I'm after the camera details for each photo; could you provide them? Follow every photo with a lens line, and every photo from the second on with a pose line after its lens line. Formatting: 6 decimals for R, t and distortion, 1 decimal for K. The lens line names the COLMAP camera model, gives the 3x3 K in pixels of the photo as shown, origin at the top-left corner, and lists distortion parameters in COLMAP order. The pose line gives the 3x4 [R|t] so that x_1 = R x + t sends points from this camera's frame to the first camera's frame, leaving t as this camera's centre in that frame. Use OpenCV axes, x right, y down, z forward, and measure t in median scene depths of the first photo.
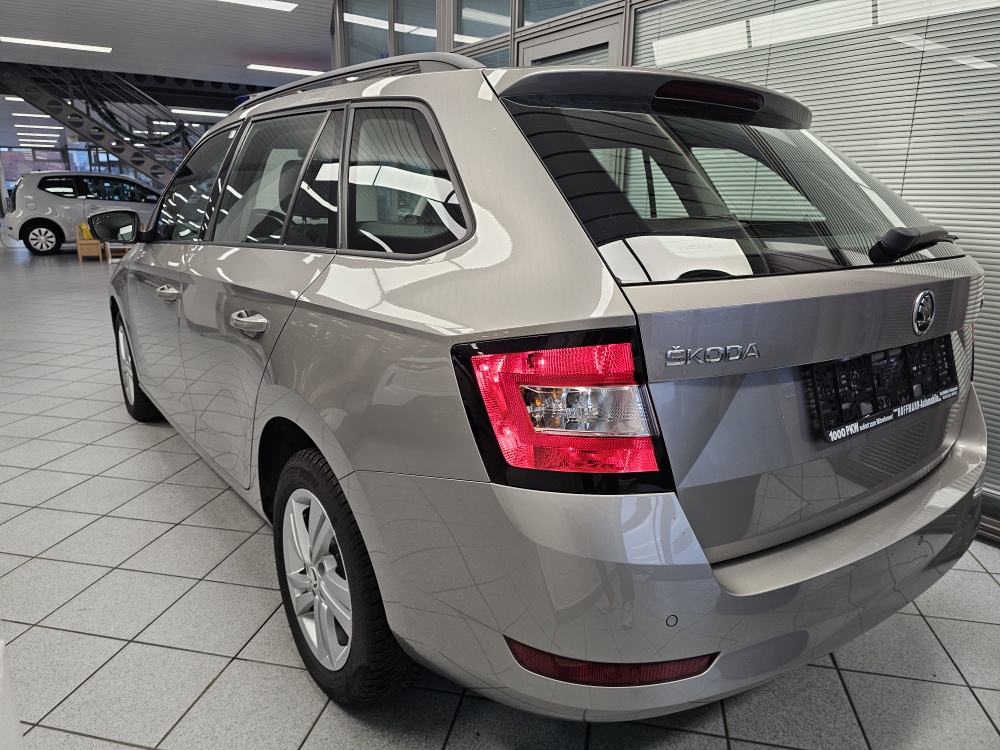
lens RADIAL K [[676.4, 0, 499.9], [0, 676.4, 374.5], [0, 0, 1]] dist [0.041953, -0.031455]
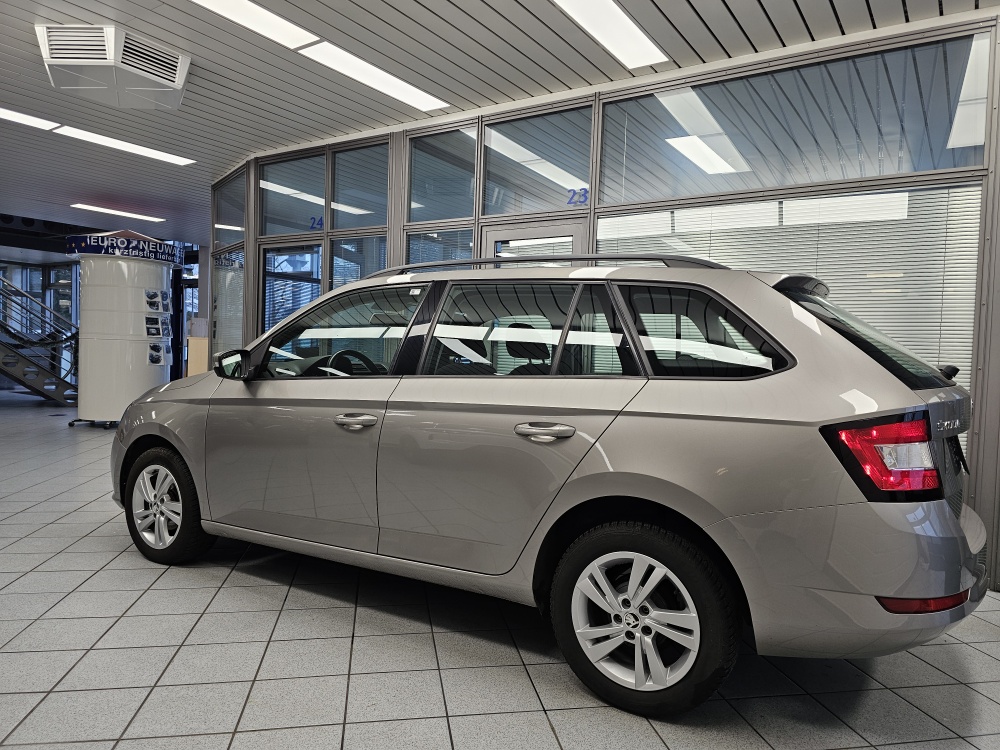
lens RADIAL K [[676.4, 0, 490.6], [0, 676.4, 364.7], [0, 0, 1]] dist [0.041953, -0.031455]
pose [[0.916396, 0.018382, 0.399852, -0.547779], [0.076679, 0.972382, -0.220438, 0.043972], [-0.392861, 0.232669, 0.889677, -0.099122]]
